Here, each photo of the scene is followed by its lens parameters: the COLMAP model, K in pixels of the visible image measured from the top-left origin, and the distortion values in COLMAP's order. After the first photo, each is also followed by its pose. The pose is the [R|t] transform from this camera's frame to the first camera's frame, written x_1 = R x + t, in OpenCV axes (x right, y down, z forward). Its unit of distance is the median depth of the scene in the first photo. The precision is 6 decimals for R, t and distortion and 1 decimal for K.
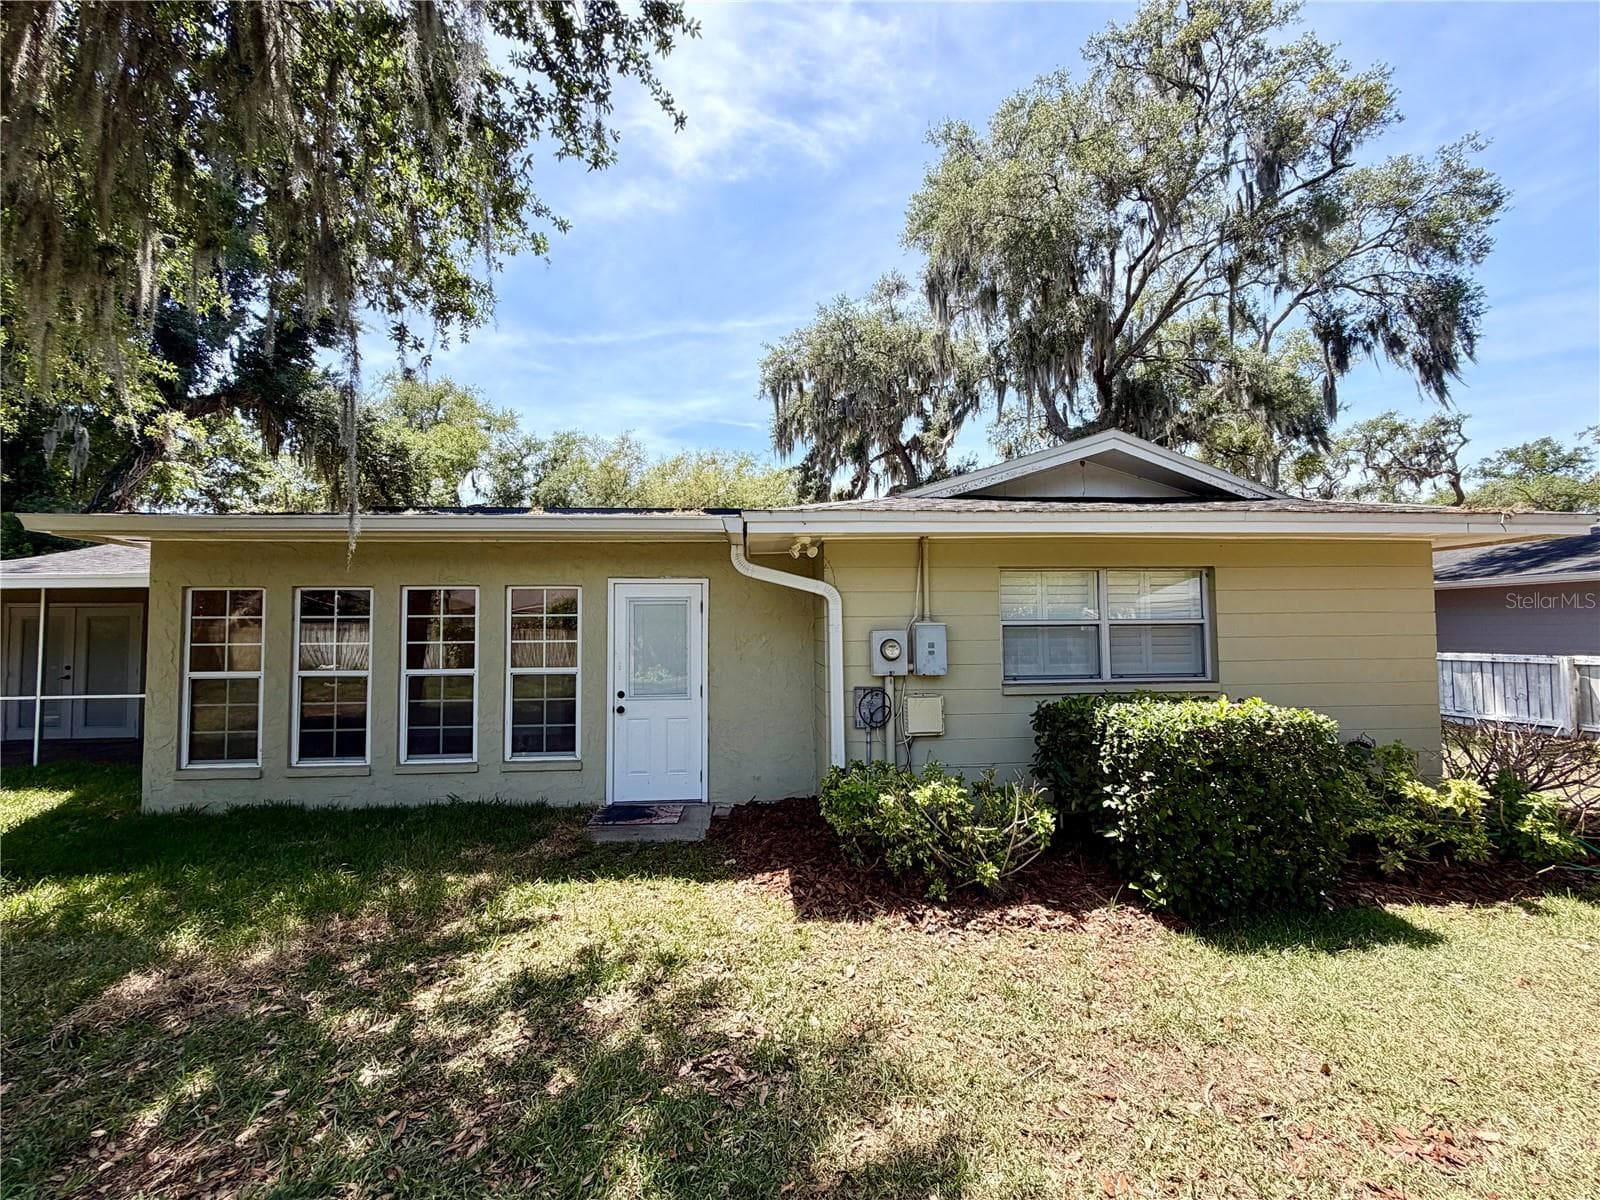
lens RADIAL K [[636.9, 0, 791.0], [0, 636.9, 598.2], [0, 0, 1]] dist [0.001396, 0.000312]
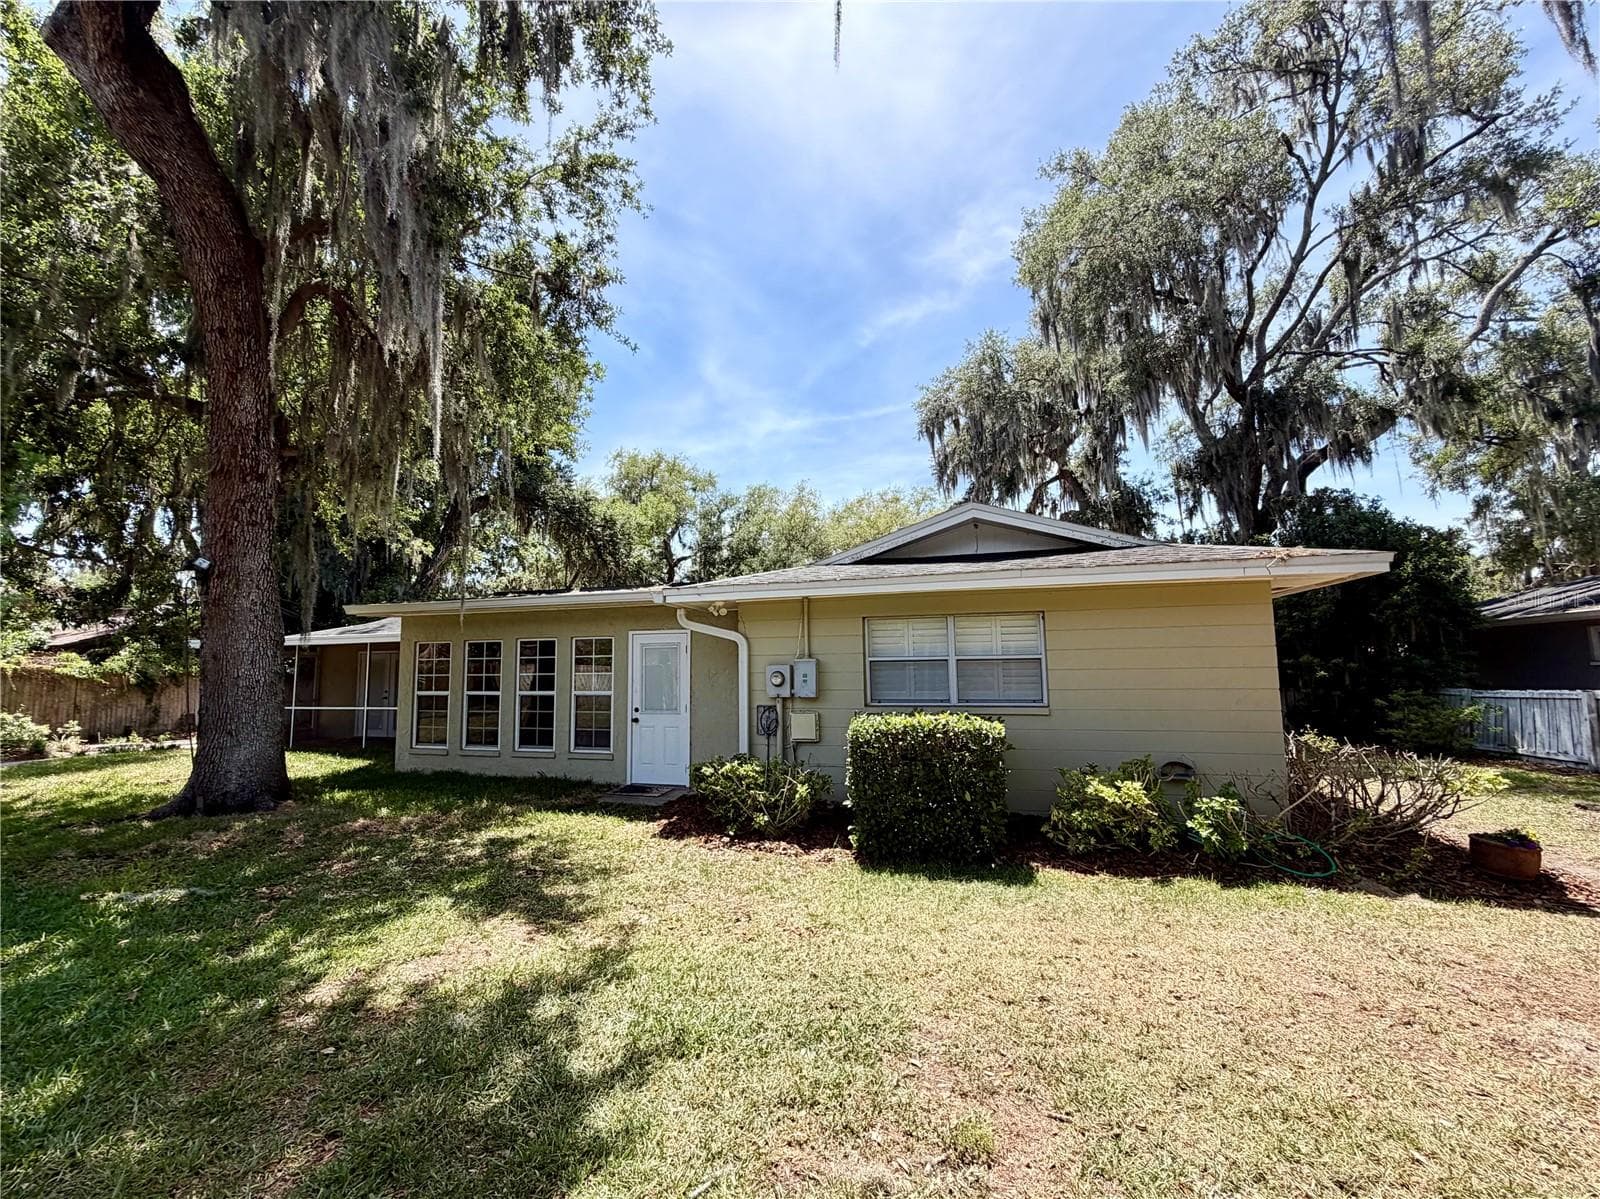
lens RADIAL K [[660.7, 0, 775.2], [0, 660.7, 601.9], [0, 0, 1]] dist [-0.000579, -0.000366]
pose [[0.934891, -0.038376, -0.352854, 0.213885], [0.020830, 0.998356, -0.053390, -0.003513], [0.354323, 0.042564, 0.934154, -0.119083]]
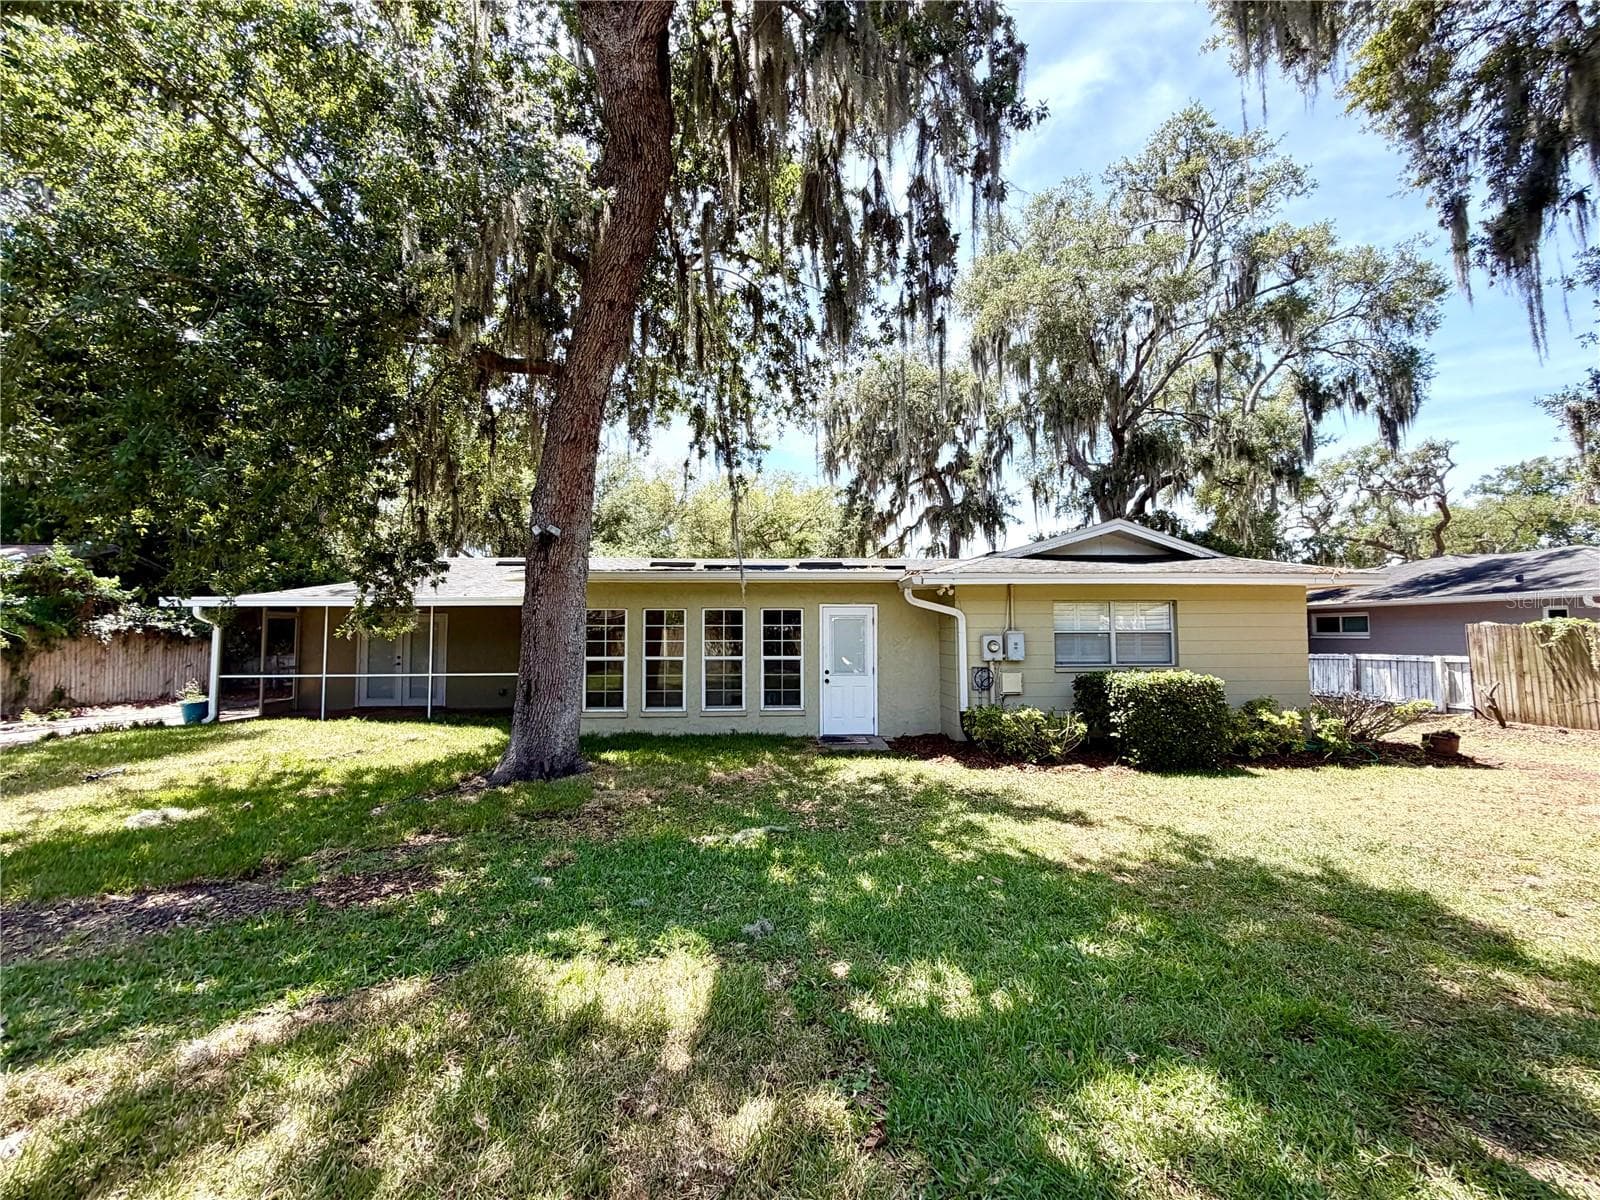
lens RADIAL K [[633.0, 0, 790.7], [0, 633.0, 597.3], [0, 0, 1]] dist [-0.000149, 0.000175]
pose [[0.999684, 0.004823, -0.024668, -0.119091], [-0.005012, 0.999958, -0.007617, -0.013306], [0.024630, 0.007738, 0.999667, -0.258336]]
